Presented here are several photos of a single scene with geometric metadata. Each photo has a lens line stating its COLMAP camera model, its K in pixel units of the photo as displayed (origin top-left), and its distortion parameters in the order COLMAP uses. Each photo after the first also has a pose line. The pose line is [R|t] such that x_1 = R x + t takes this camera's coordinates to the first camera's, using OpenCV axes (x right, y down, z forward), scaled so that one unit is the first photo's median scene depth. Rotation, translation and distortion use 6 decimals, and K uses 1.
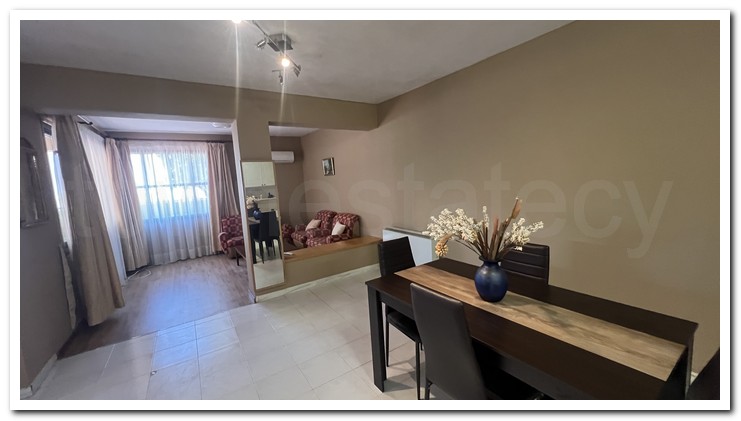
lens RADIAL K [[278.6, 0, 370.5], [0, 278.6, 210.5], [0, 0, 1]] dist [-0.002093, -0.000018]
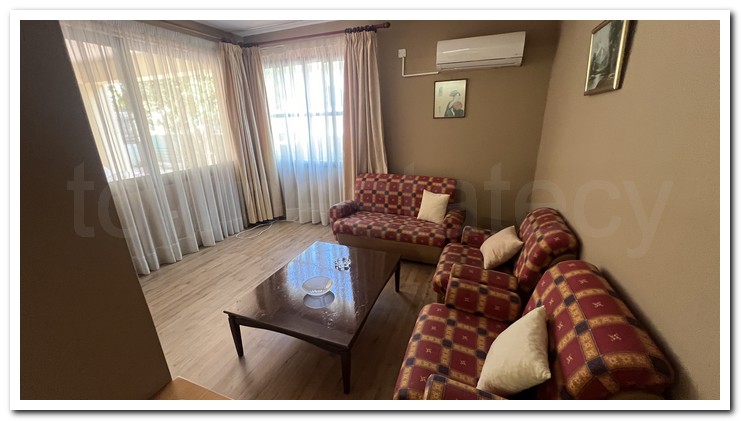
lens RADIAL K [[278.6, 0, 370.5], [0, 278.6, 210.5], [0, 0, 1]] dist [-0.002093, -0.000018]
pose [[0.559083, 0.299398, -0.773167, -0.040966], [-0.104447, 0.950528, 0.292552, -0.086465], [0.822506, -0.082806, 0.562696, 0.757249]]
